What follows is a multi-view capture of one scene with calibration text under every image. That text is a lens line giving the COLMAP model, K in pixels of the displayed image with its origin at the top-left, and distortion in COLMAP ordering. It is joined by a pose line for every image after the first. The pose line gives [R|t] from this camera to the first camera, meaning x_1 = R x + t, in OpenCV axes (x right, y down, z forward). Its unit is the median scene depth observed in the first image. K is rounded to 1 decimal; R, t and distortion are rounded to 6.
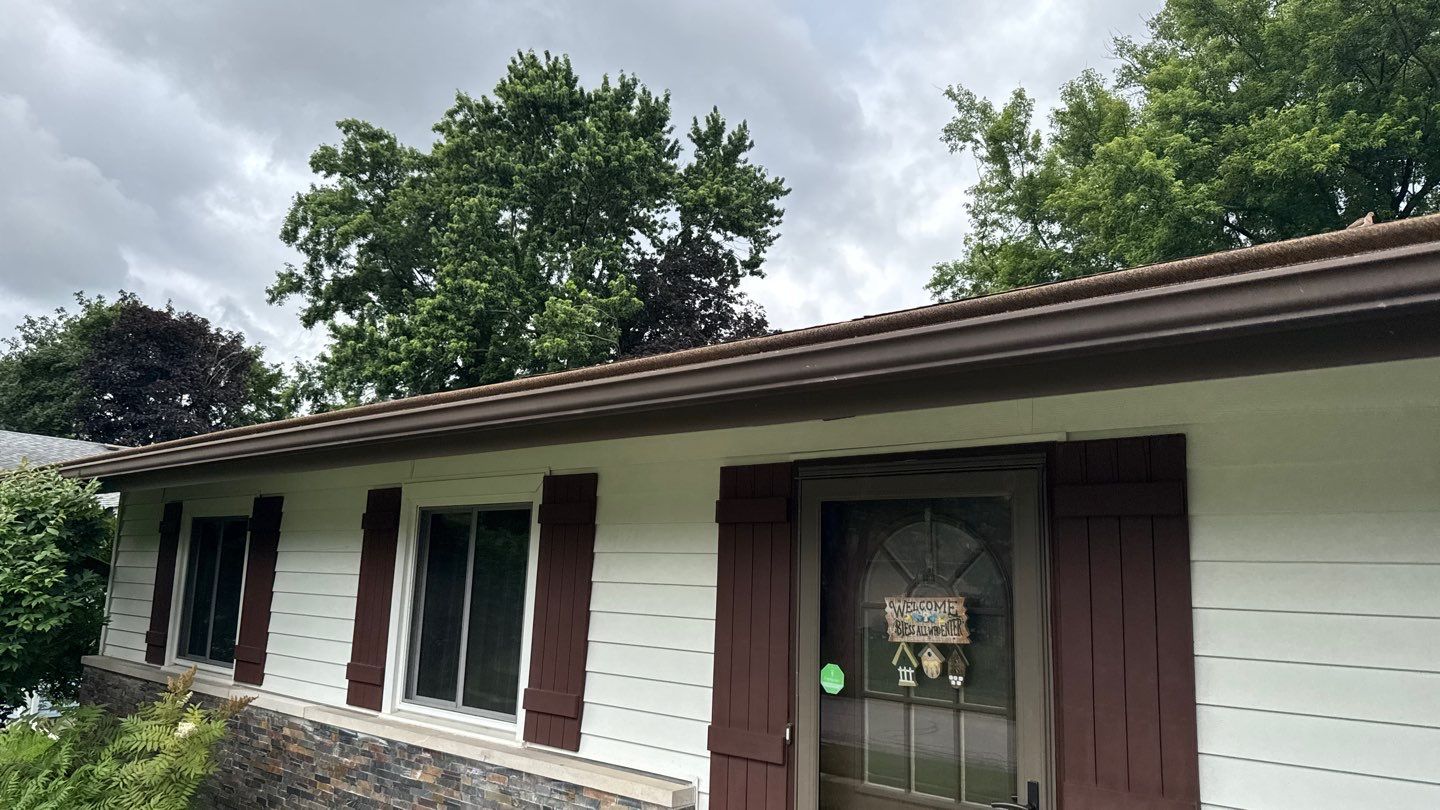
lens RADIAL K [[1058.1, 0, 698.0], [0, 1058.1, 411.1], [0, 0, 1]] dist [0.028872, -0.094264]
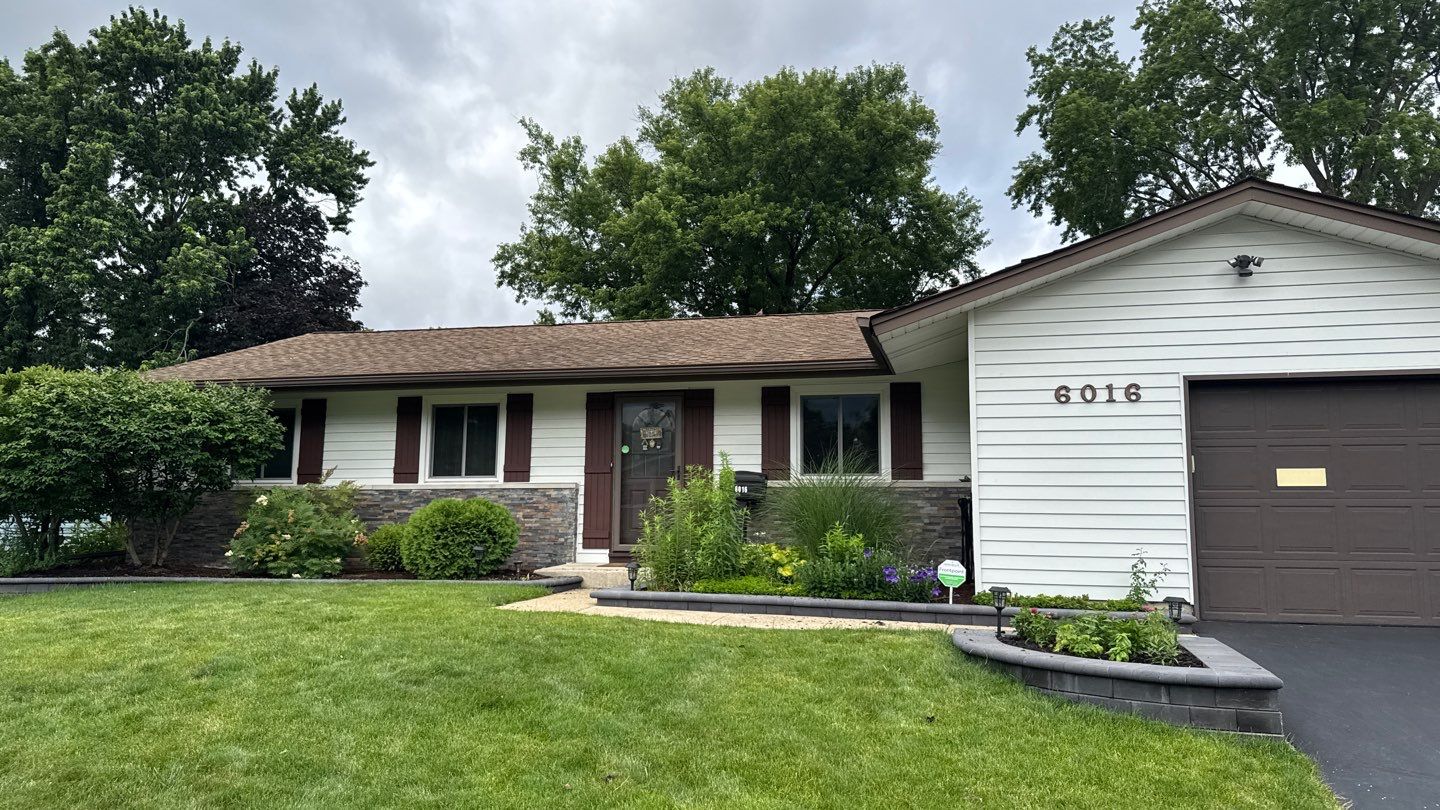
lens RADIAL K [[1058.1, 0, 698.0], [0, 1058.1, 411.1], [0, 0, 1]] dist [0.028872, -0.094264]
pose [[0.884645, 0.024378, 0.465627, -0.165005], [-0.053458, 0.997350, 0.049347, -0.009795], [-0.463190, -0.068546, 0.883604, -0.287460]]
